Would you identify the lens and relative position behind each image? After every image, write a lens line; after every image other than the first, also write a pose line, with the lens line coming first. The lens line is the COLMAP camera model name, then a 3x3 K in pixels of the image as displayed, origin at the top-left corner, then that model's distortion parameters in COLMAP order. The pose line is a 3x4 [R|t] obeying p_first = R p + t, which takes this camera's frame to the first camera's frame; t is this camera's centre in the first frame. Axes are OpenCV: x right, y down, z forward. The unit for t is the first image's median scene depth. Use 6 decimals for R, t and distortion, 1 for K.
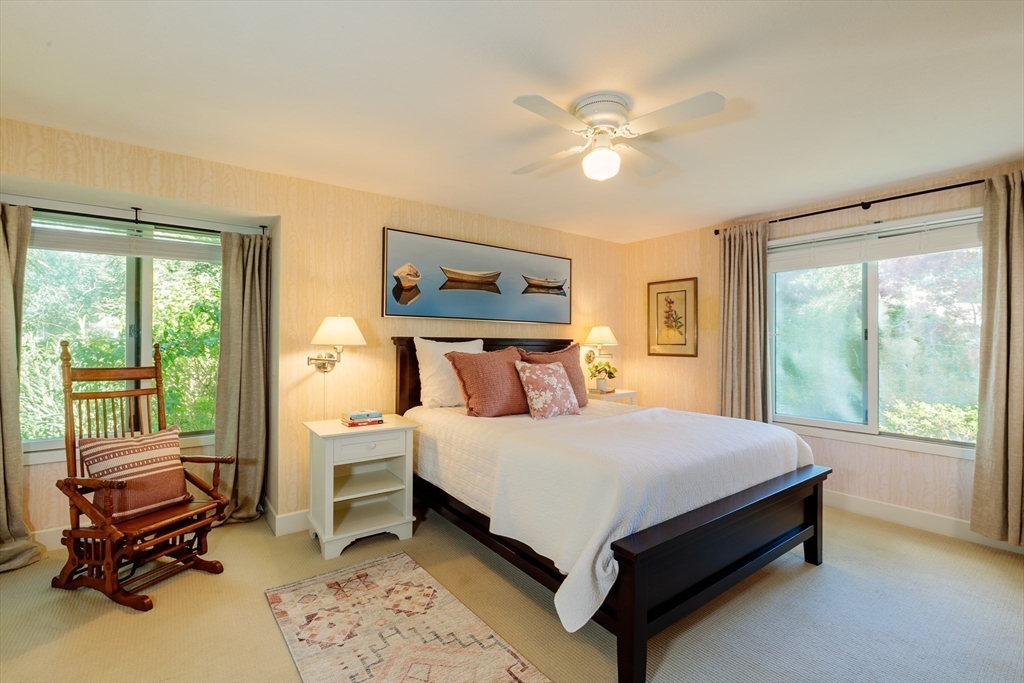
lens RADIAL K [[458.0, 0, 514.9], [0, 458.0, 341.6], [0, 0, 1]] dist [0.000042, 0.000172]
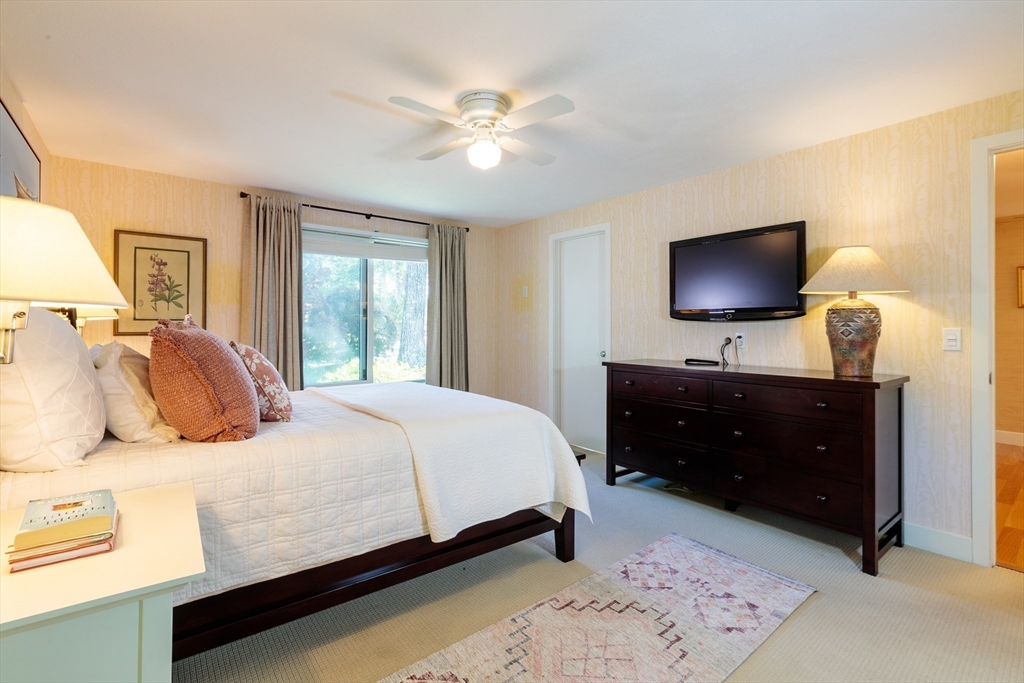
lens RADIAL K [[458.0, 0, 513.8], [0, 458.0, 332.3], [0, 0, 1]] dist [0.000042, 0.000172]
pose [[-0.022611, -0.015992, 0.999616, -0.509980], [-0.001243, 0.999872, 0.015968, 0.017191], [-0.999744, -0.000881, -0.022628, 0.526031]]
